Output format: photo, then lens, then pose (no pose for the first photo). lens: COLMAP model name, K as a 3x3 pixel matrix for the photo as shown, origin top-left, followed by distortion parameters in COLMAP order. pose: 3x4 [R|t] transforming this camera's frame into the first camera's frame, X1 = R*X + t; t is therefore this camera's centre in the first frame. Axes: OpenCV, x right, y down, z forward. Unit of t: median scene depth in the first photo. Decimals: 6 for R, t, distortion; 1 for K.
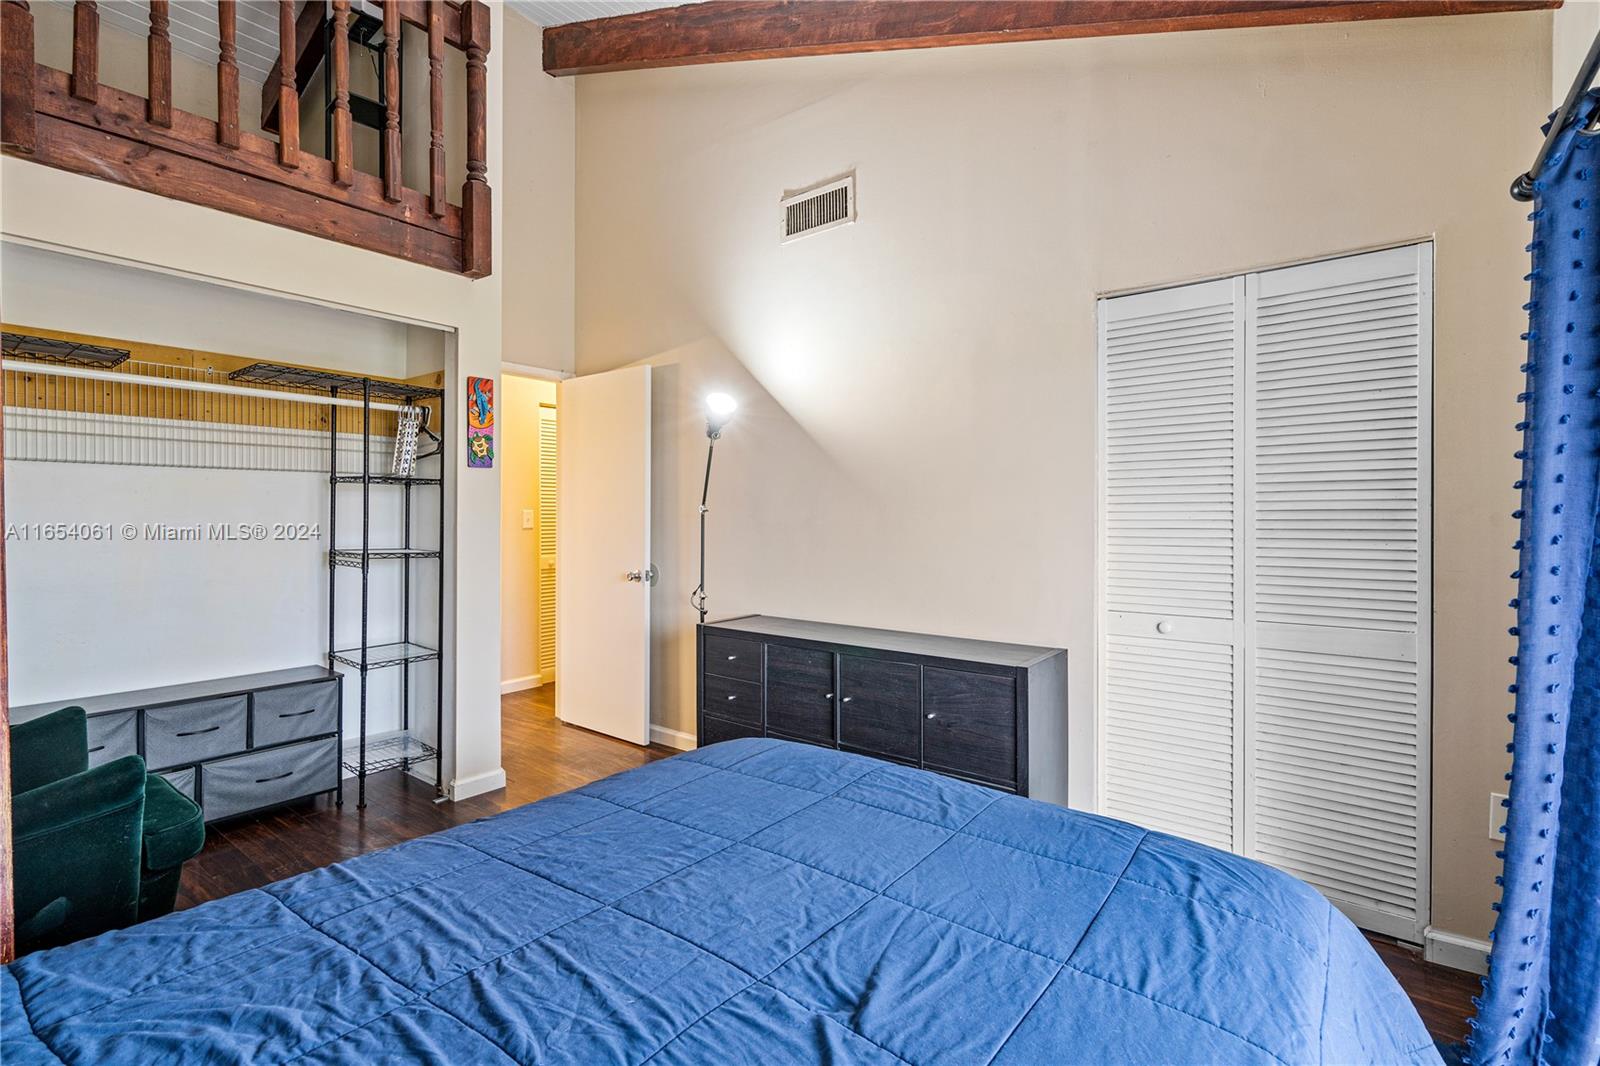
lens RADIAL K [[733.2, 0, 799.8], [0, 733.2, 525.9], [0, 0, 1]] dist [0.000057, 0.000206]
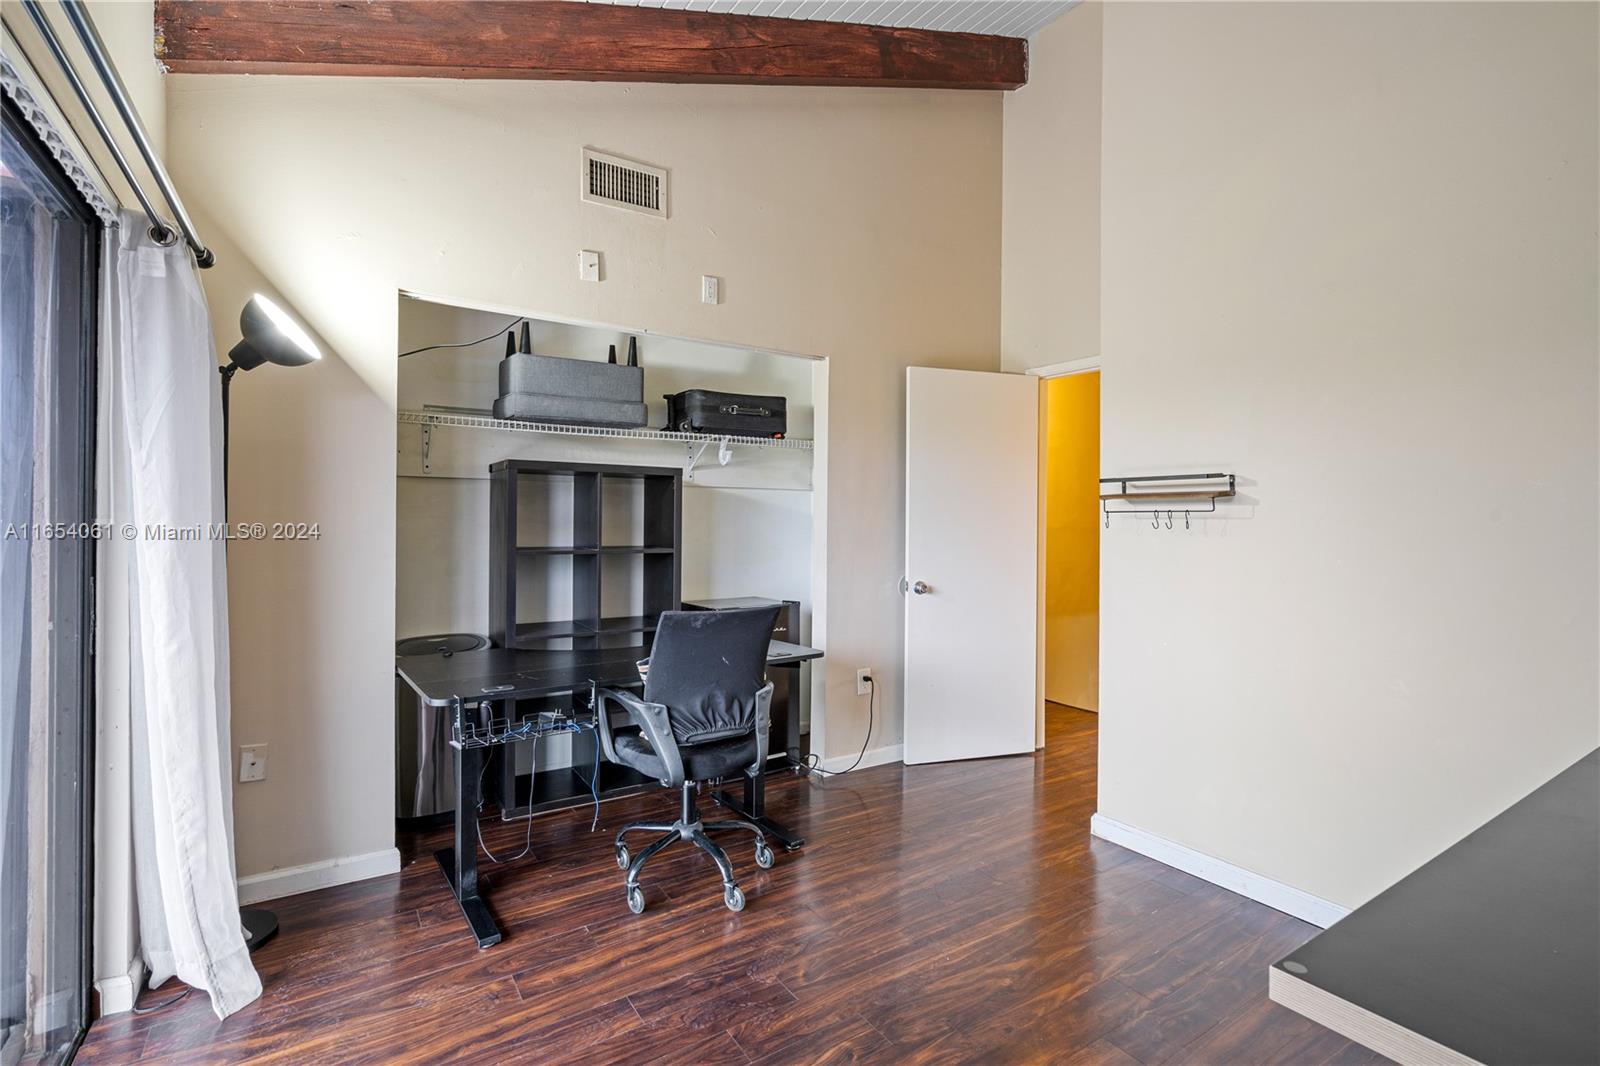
lens RADIAL K [[733.2, 0, 800.5], [0, 733.2, 527.0], [0, 0, 1]] dist [0.000057, 0.000206]
pose [[0.323208, -0.011862, 0.946254, -0.753325], [0.000510, 0.999923, 0.012361, -0.018403], [-0.946328, -0.003513, 0.323189, 0.491132]]
